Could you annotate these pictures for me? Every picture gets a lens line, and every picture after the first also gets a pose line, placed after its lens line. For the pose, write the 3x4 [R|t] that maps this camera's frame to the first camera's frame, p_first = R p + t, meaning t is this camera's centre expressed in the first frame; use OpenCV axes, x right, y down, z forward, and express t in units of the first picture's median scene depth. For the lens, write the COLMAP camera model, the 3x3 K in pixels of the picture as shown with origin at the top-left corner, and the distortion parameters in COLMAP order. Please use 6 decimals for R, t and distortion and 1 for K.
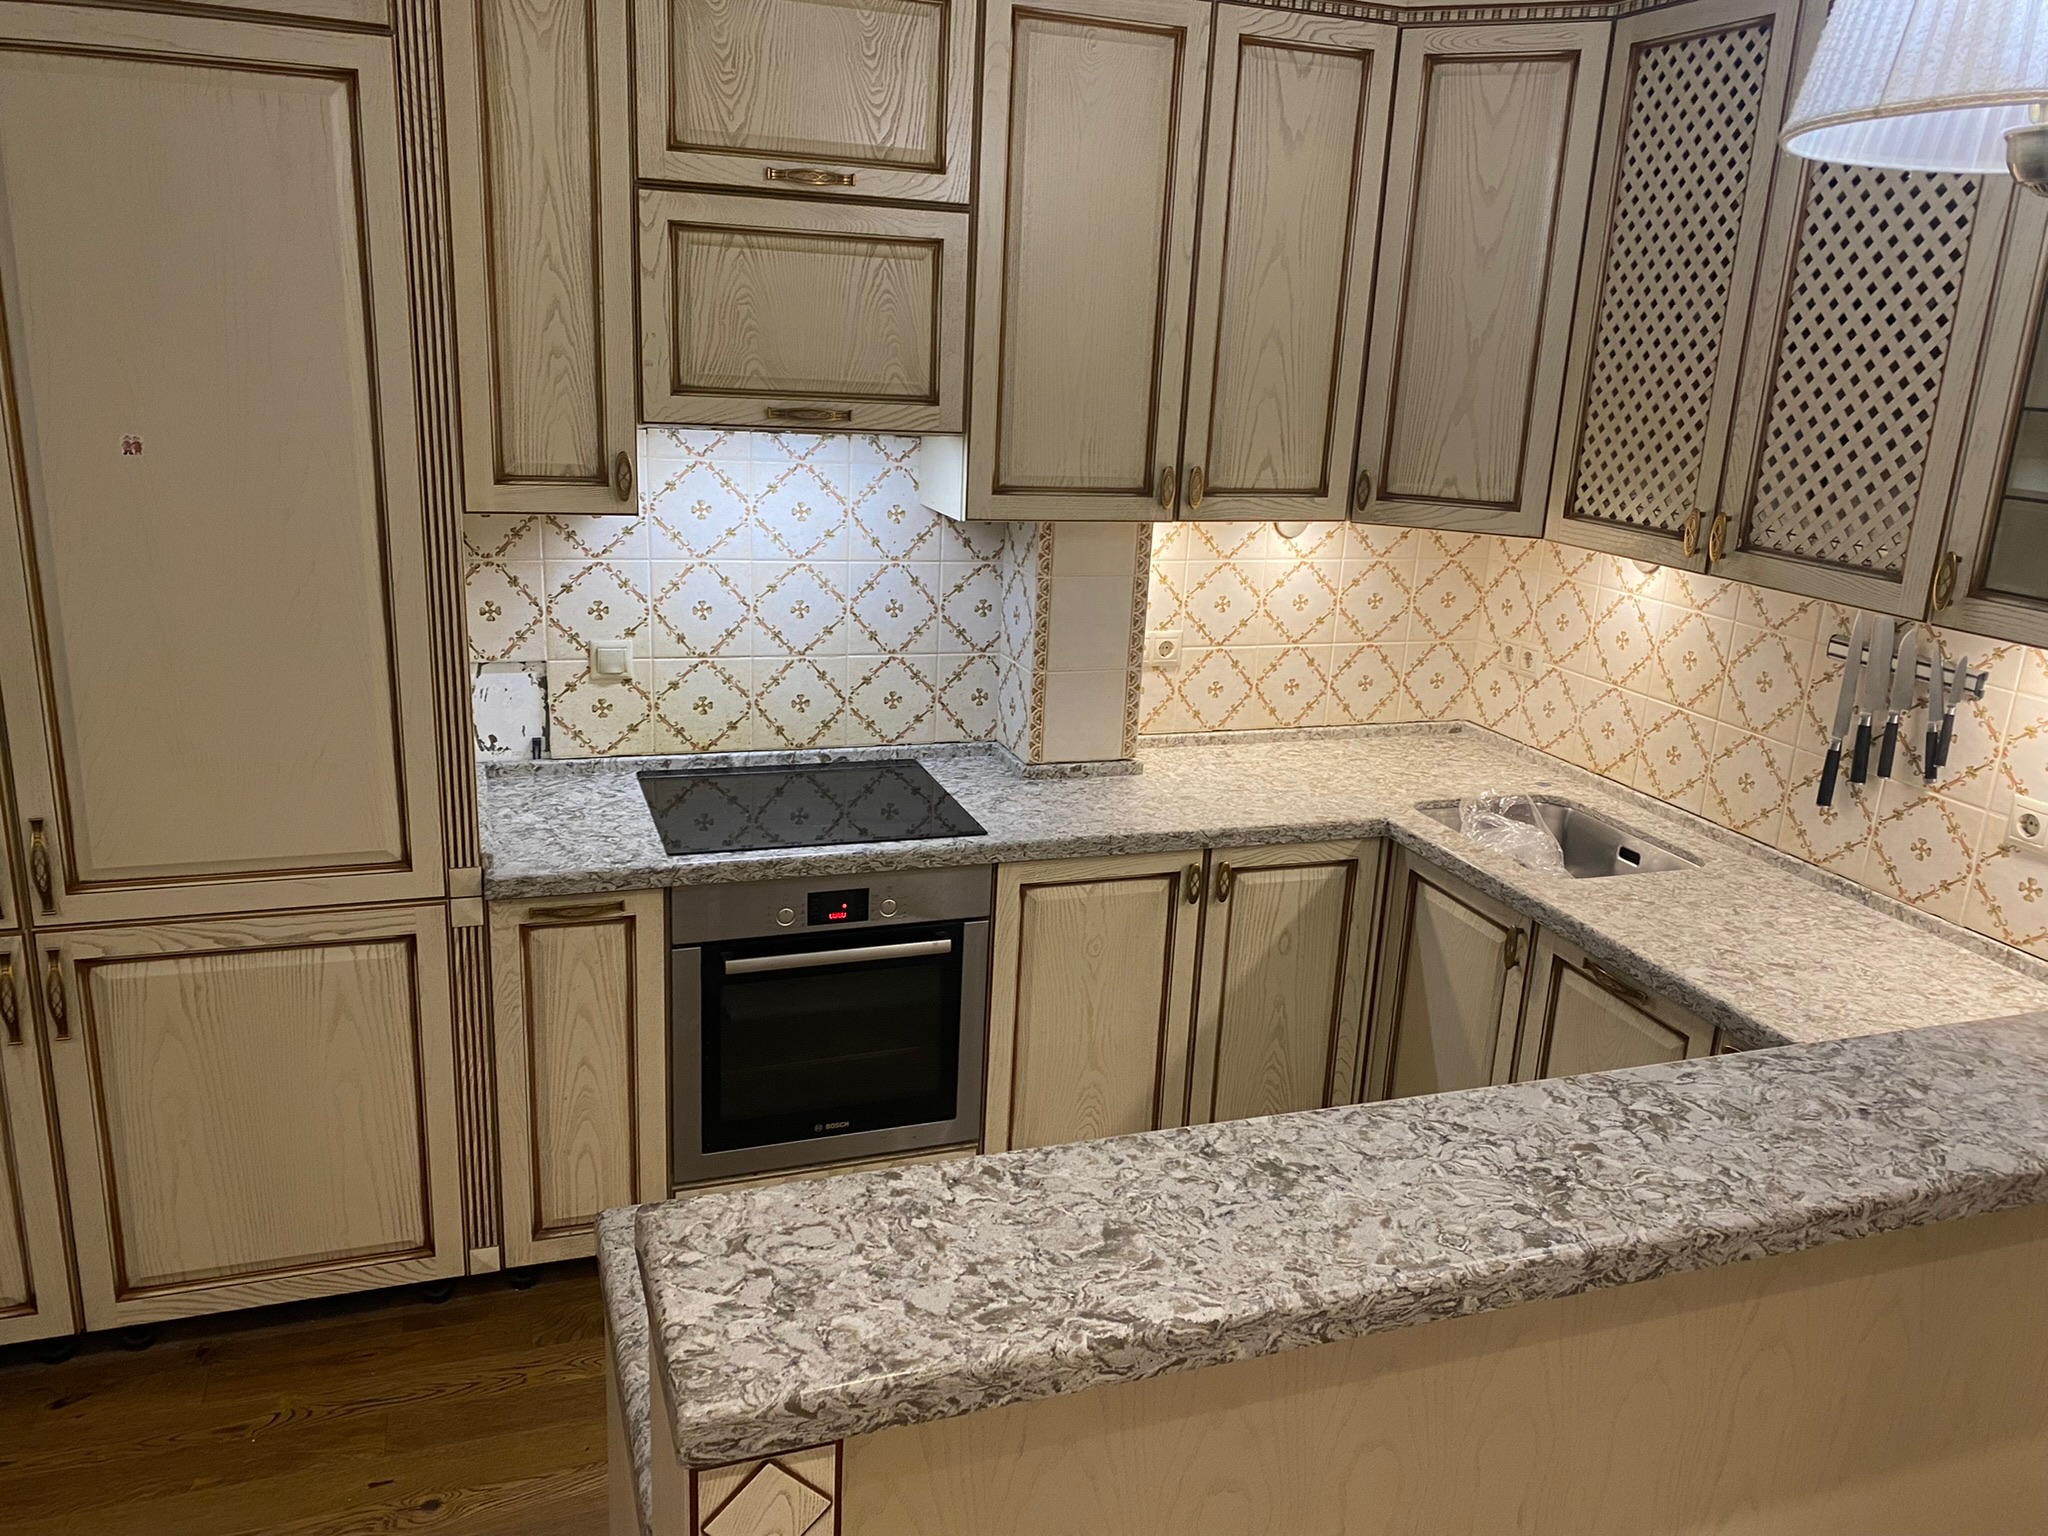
lens RADIAL K [[1579.2, 0, 1025.0], [0, 1579.2, 781.9], [0, 0, 1]] dist [0.062947, -0.078519]
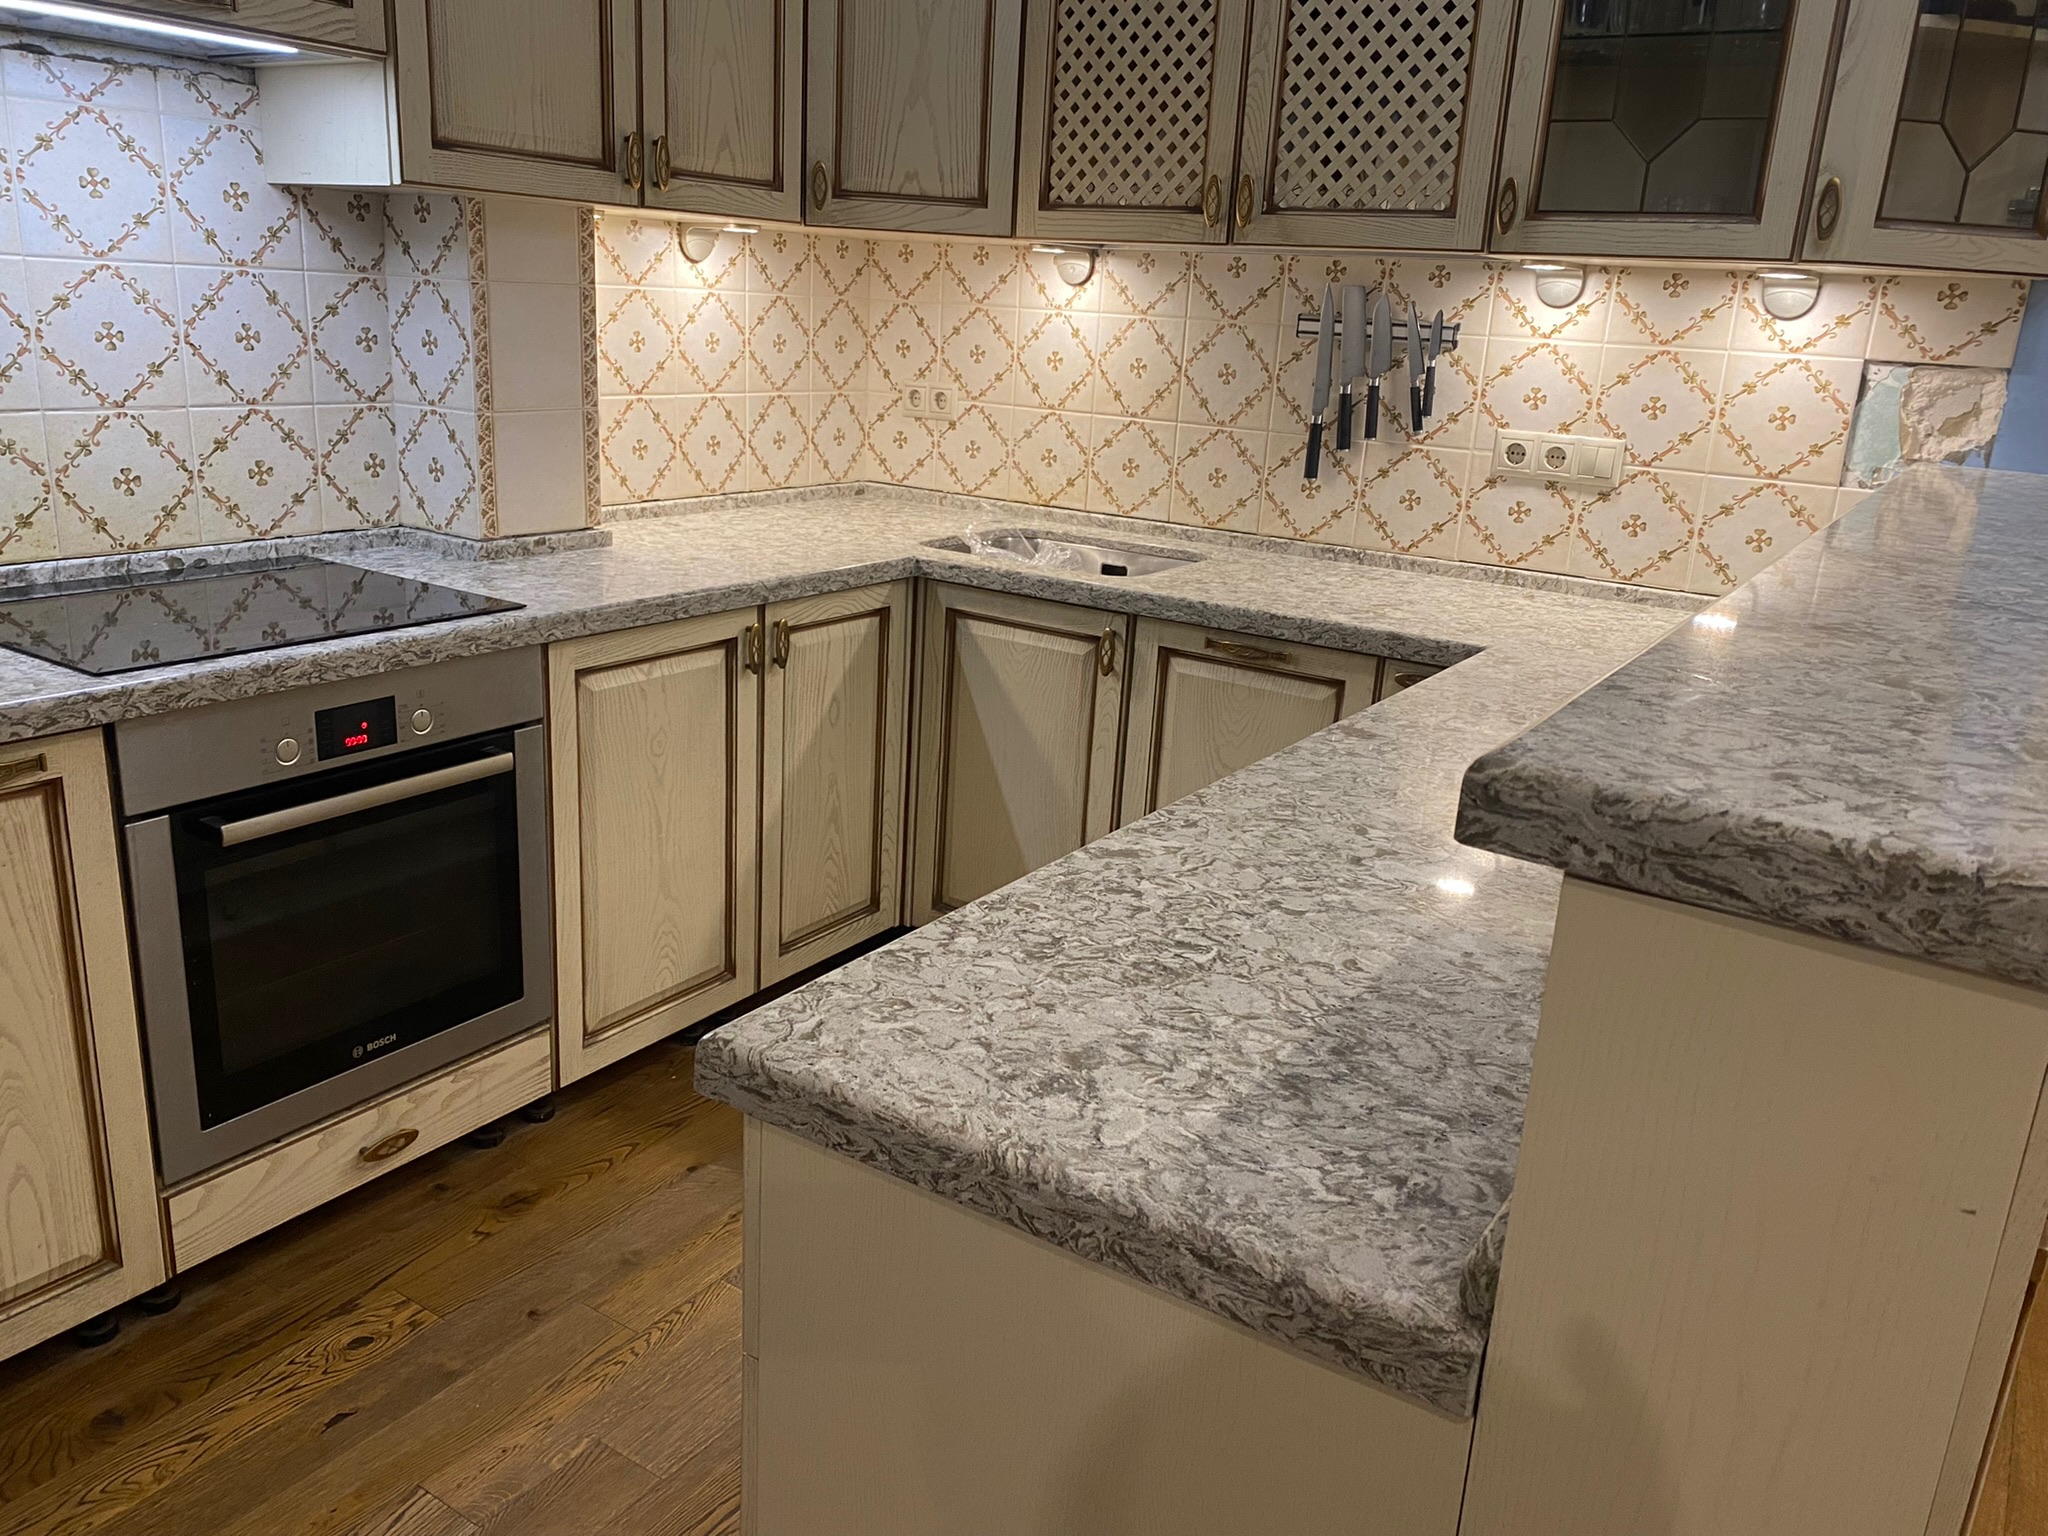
lens RADIAL K [[1579.2, 0, 1026.5], [0, 1579.2, 764.3], [0, 0, 1]] dist [0.062947, -0.078519]
pose [[0.793492, -0.177109, 0.582239, -0.272337], [0.155558, 0.983961, 0.087308, 0.073262], [-0.588364, 0.021294, 0.808316, 0.241748]]
